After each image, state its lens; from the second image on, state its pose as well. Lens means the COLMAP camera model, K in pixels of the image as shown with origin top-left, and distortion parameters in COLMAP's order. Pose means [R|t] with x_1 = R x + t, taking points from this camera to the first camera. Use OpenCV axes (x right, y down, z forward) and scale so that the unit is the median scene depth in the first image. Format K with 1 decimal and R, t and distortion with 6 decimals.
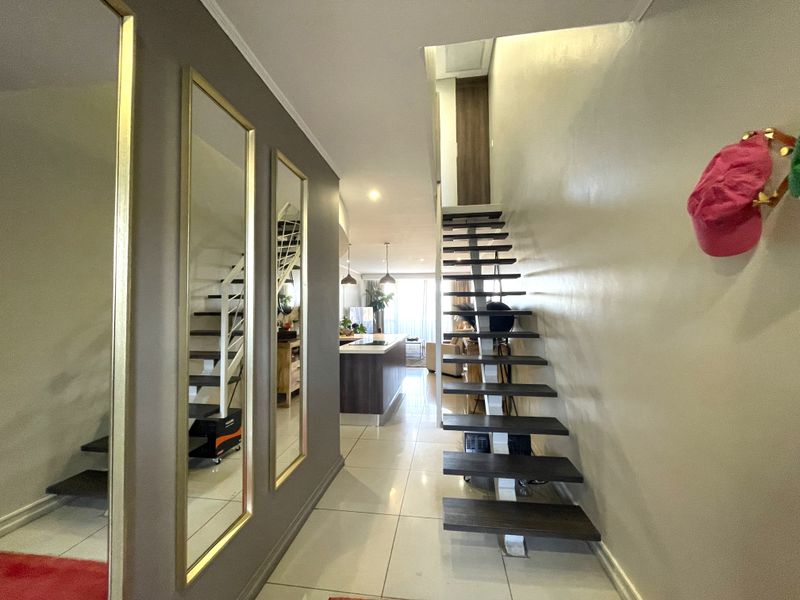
lens RADIAL K [[323.0, 0, 399.6], [0, 323.0, 301.9], [0, 0, 1]] dist [-0.000490, -0.000098]
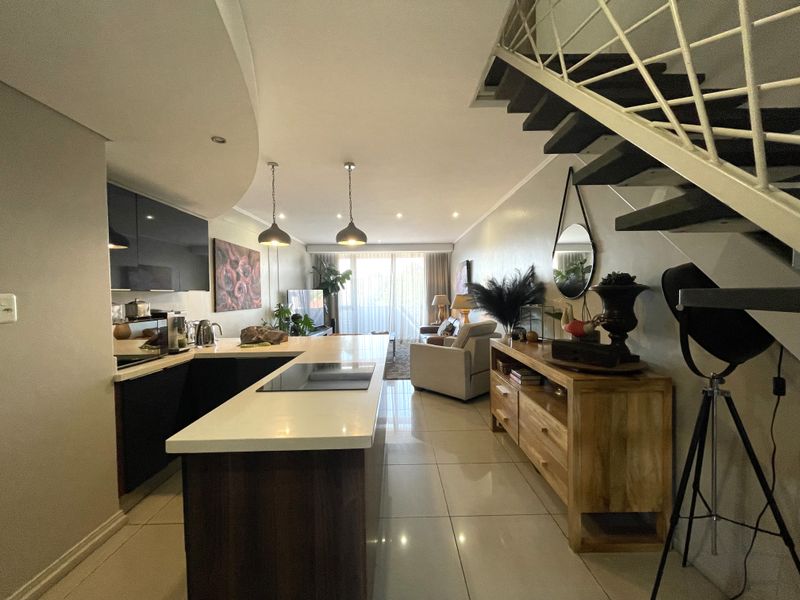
lens RADIAL K [[323.0, 0, 400.1], [0, 323.0, 299.8], [0, 0, 1]] dist [-0.000490, -0.000098]
pose [[0.988364, -0.011679, 0.151657, -0.021619], [0.005225, 0.999067, 0.042880, 0.007933], [-0.152016, -0.041589, 0.987503, 0.252539]]
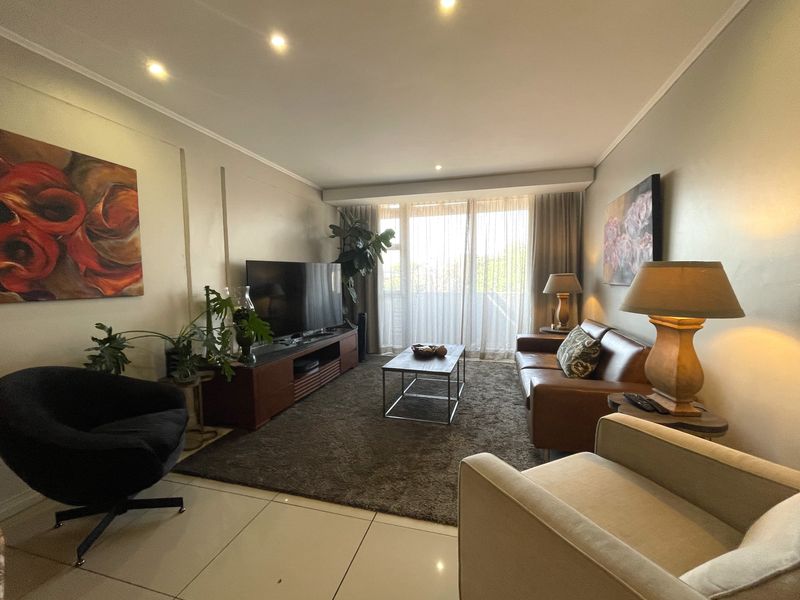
lens RADIAL K [[323.0, 0, 405.2], [0, 323.0, 300.3], [0, 0, 1]] dist [-0.000490, -0.000098]
pose [[0.990741, 0.005014, -0.135673, 0.058389], [0.007482, 0.995782, 0.091440, 0.026017], [0.135560, -0.091608, 0.986525, 0.596161]]
